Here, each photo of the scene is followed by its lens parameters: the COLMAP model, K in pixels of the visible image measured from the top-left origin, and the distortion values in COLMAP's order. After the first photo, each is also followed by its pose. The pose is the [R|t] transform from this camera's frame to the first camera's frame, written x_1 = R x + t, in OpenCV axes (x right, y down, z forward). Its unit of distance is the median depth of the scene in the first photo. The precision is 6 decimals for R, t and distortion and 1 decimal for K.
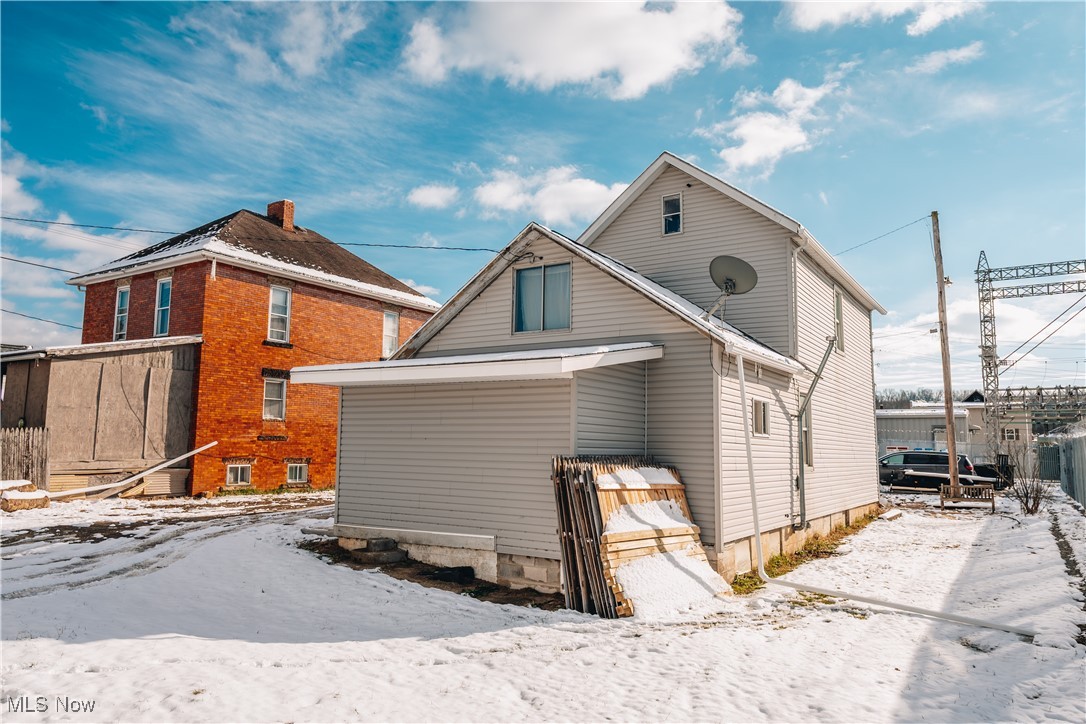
lens RADIAL K [[749.5, 0, 573.4], [0, 749.5, 364.7], [0, 0, 1]] dist [0.031790, -0.003356]
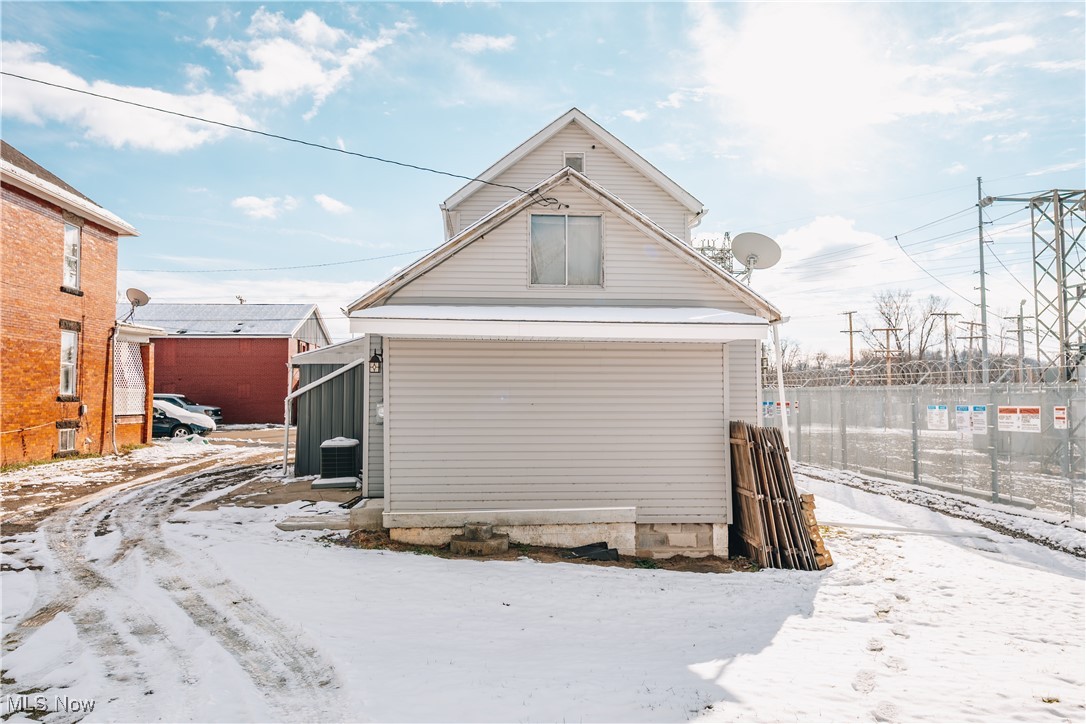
lens RADIAL K [[749.5, 0, 570.8], [0, 749.5, 352.0], [0, 0, 1]] dist [0.031790, -0.003356]
pose [[0.795407, 0.024663, 0.605574, -0.616190], [-0.056615, 0.997826, 0.033725, 0.005822], [-0.603426, -0.061110, 0.795074, 0.255965]]
